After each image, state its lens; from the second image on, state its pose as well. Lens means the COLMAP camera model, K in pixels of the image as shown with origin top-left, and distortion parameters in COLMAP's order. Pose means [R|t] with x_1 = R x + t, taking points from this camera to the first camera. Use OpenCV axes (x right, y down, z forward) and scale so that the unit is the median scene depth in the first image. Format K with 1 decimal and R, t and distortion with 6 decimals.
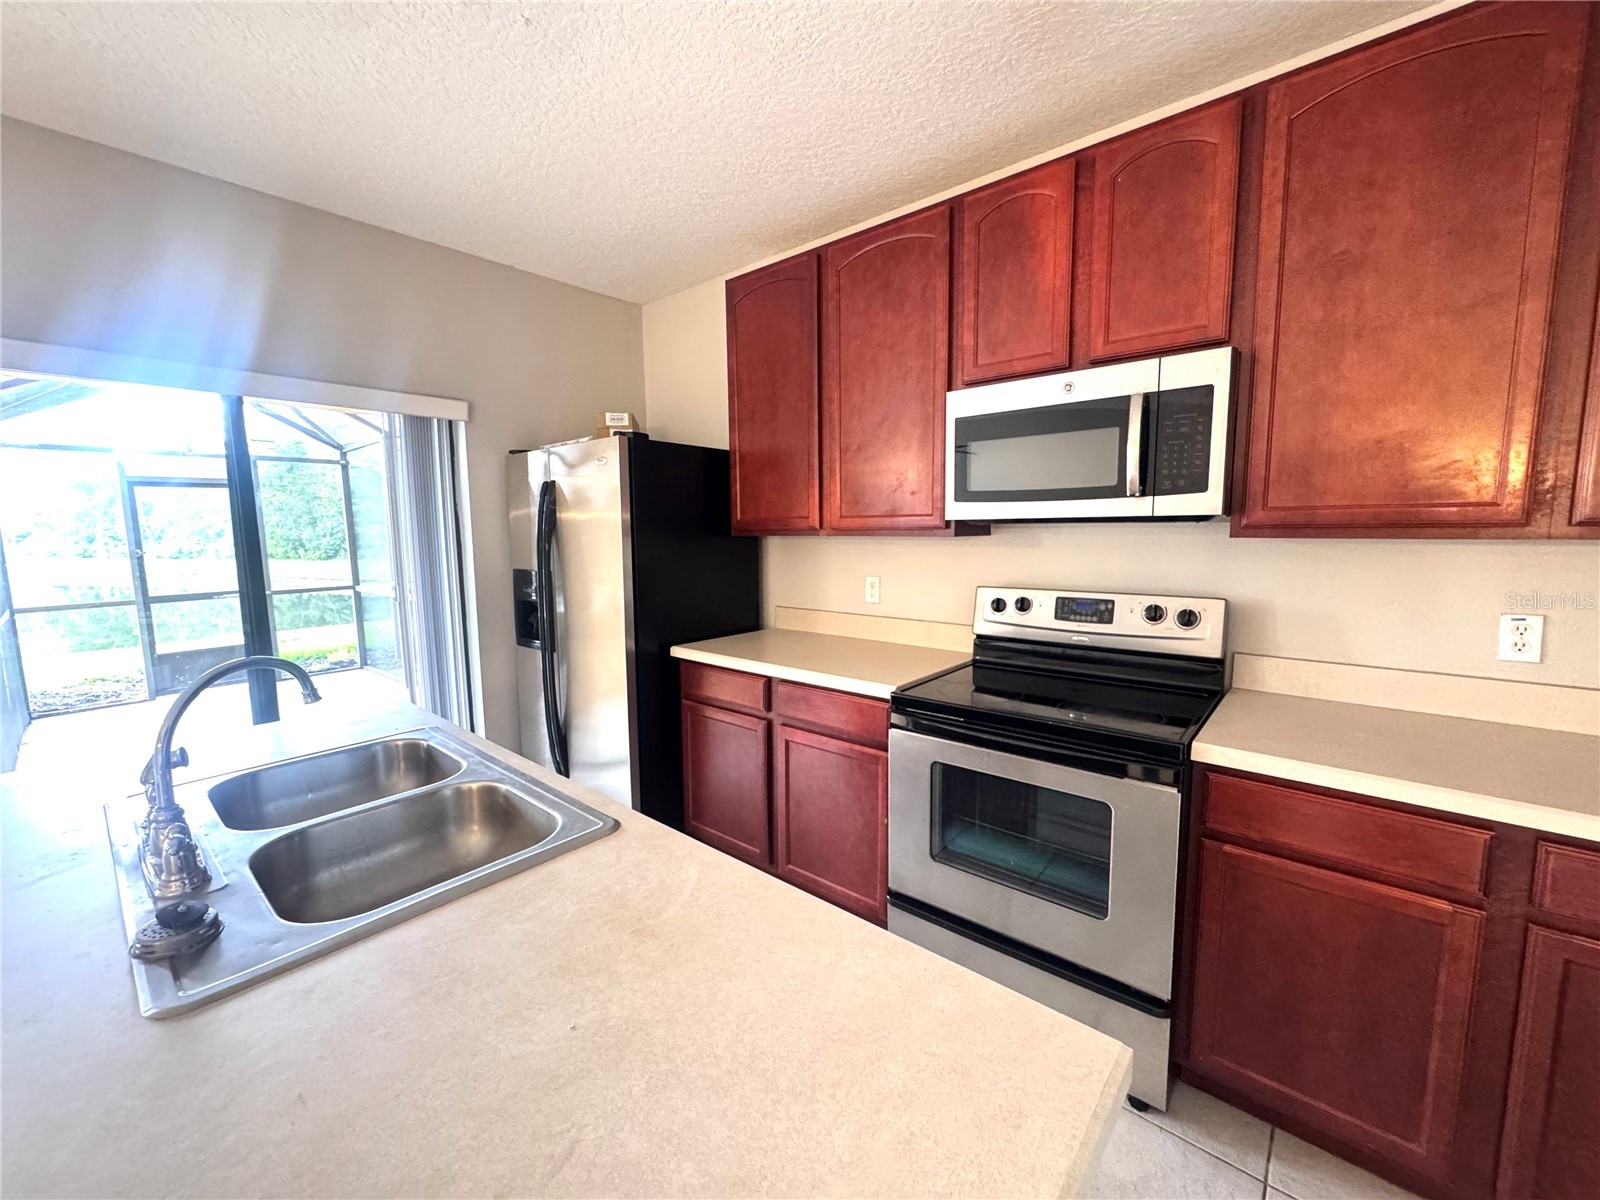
lens RADIAL K [[638.5, 0, 800.0], [0, 638.5, 600.0], [0, 0, 1]] dist [-0.001294, -0.000131]
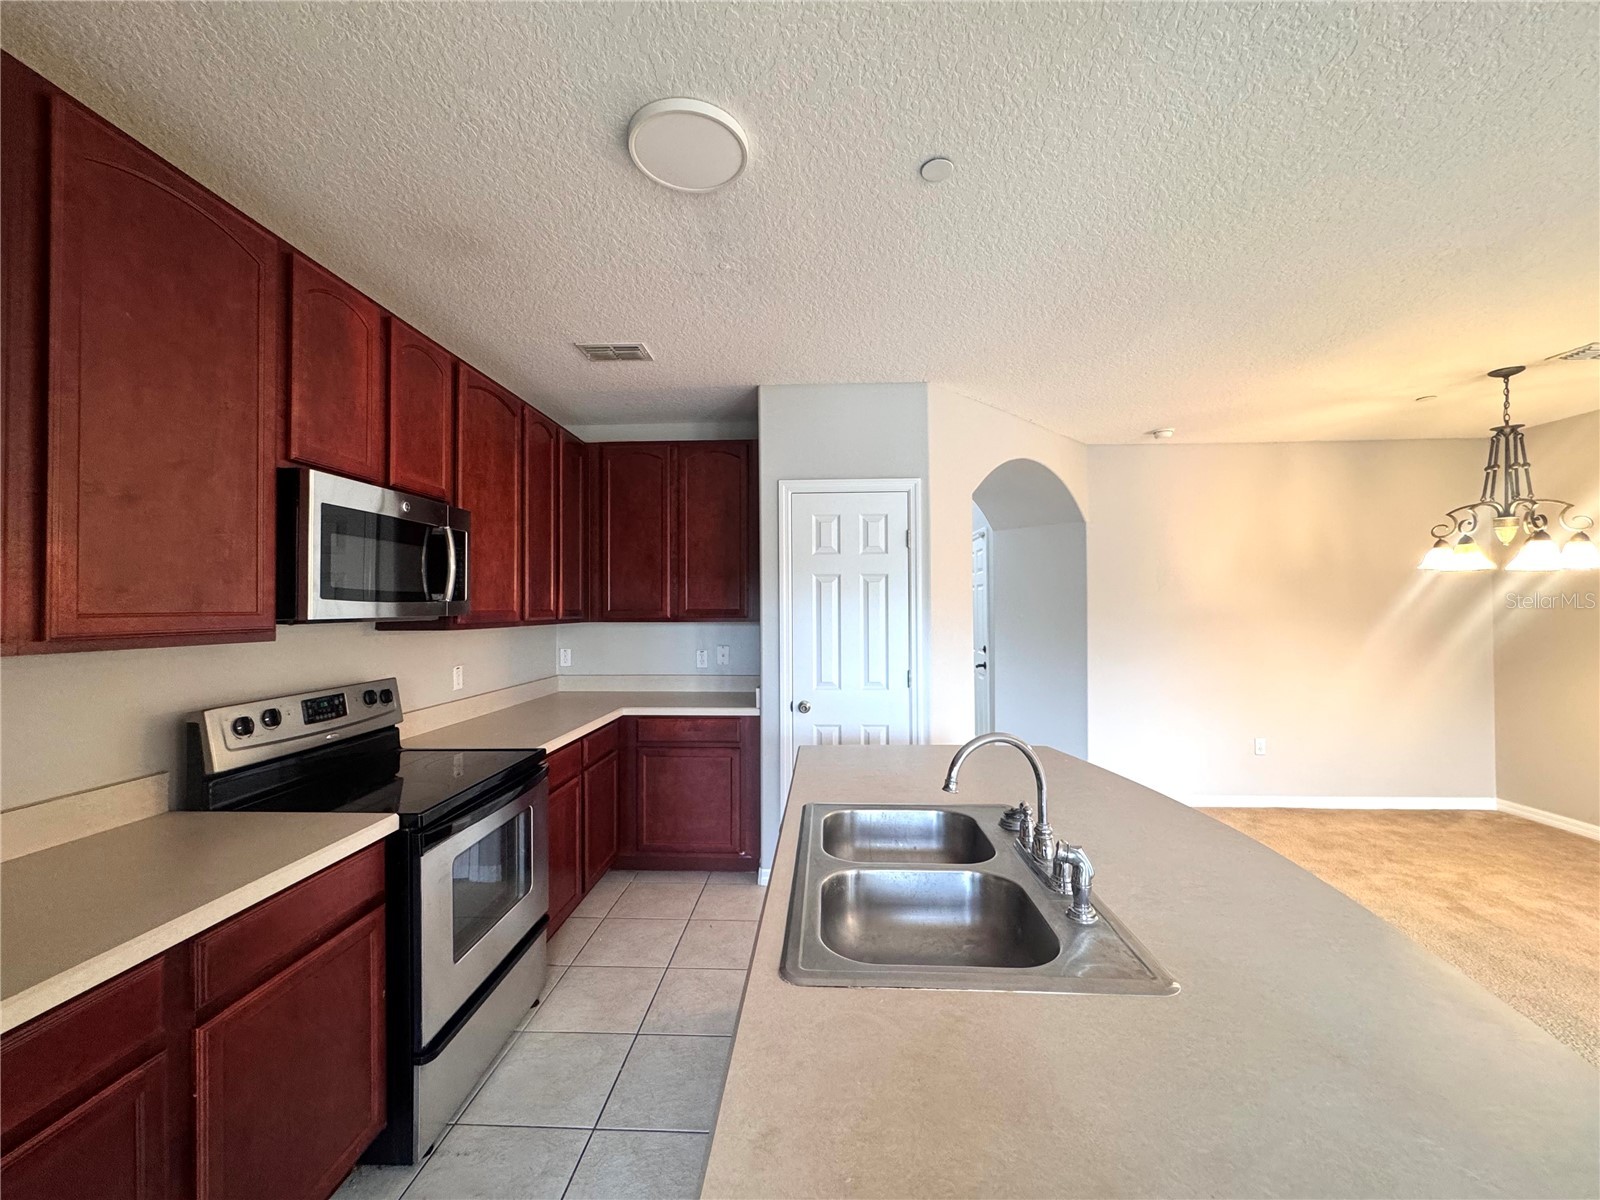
lens RADIAL K [[640.3, 0, 800.0], [0, 640.3, 600.0], [0, 0, 1]] dist [-0.001360, -0.000290]
pose [[-0.610856, 0.023518, 0.791393, -0.836169], [0.101916, 0.993579, 0.049139, -0.130634], [-0.785155, 0.110672, -0.609330, 1.033189]]
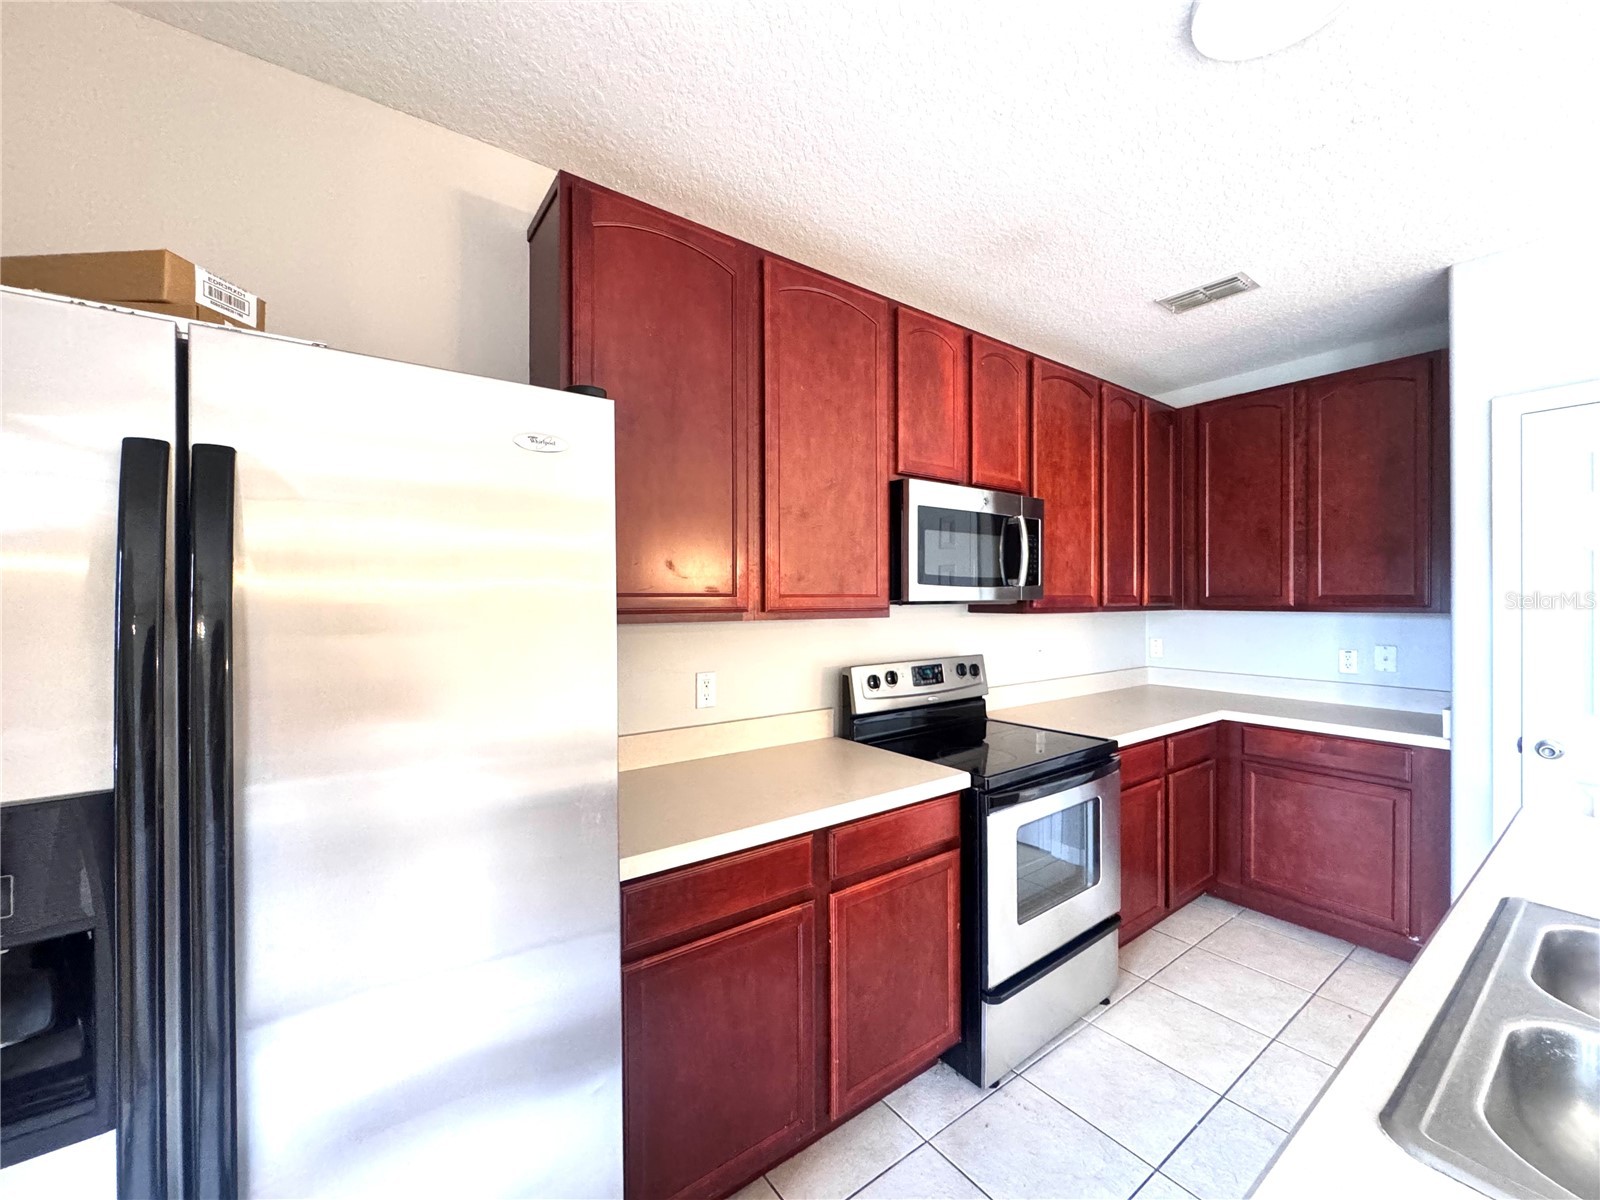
lens RADIAL K [[639.5, 0, 800.0], [0, 639.5, 600.0], [0, 0, 1]] dist [0.000245, -0.000305]
pose [[0.229011, 0.008508, 0.973387, -0.827155], [0.109643, 0.993373, -0.034479, -0.114508], [-0.967229, 0.114621, 0.226561, 0.966795]]
